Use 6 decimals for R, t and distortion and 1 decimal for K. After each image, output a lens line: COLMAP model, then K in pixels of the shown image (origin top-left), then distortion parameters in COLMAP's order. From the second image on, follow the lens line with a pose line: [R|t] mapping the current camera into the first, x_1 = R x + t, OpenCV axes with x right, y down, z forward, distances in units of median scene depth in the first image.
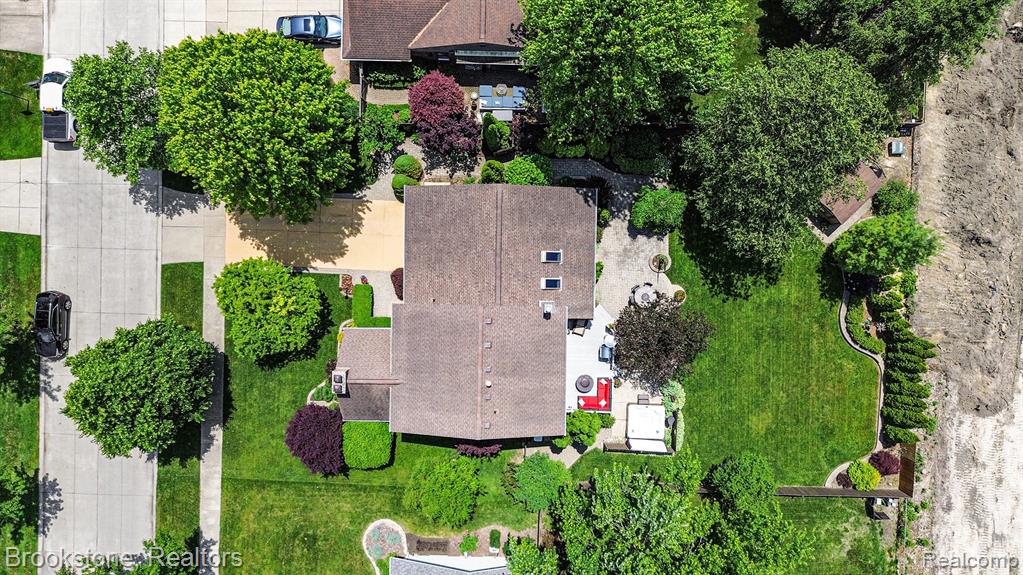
lens RADIAL K [[739.9, 0, 511.5], [0, 739.9, 287.5], [0, 0, 1]] dist [0.055855, -0.055394]
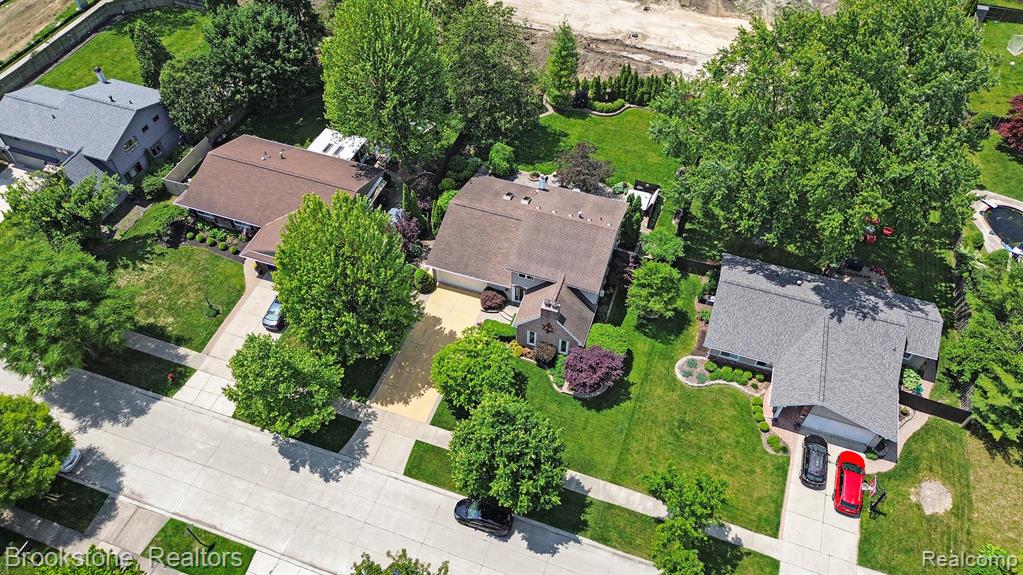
lens RADIAL K [[739.9, 0, 511.5], [0, 739.9, 287.5], [0, 0, 1]] dist [0.055855, -0.055394]
pose [[0.306412, -0.718026, 0.624940, -0.894218], [0.951795, 0.221391, -0.212304, 0.284085], [0.014083, 0.659867, 0.751250, 0.024155]]
